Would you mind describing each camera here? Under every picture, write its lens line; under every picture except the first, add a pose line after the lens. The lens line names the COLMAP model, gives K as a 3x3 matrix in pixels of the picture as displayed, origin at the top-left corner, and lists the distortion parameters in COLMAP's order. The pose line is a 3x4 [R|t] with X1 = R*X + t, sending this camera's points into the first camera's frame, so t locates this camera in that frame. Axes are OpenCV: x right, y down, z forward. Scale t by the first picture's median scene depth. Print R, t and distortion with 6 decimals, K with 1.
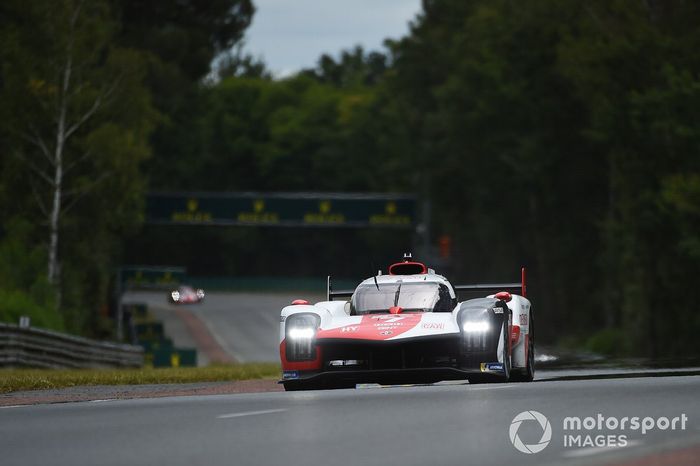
lens RADIAL K [[3982.6, 0, 350.0], [0, 3982.6, 233.0], [0, 0, 1]] dist [0.852360, 17.433305]
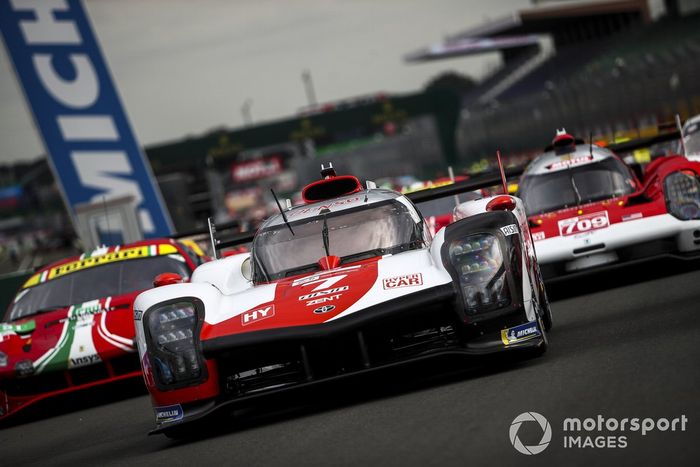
lens RADIAL K [[3079.0, 0, 380.6], [0, 3079.0, 233.2], [0, 0, 1]] dist [0.897775, 1.680998]
pose [[0.981085, -0.188570, 0.043748, 0.000066], [0.187260, 0.981777, 0.032358, 0.002142], [-0.049053, -0.023553, 0.998518, 0.566107]]
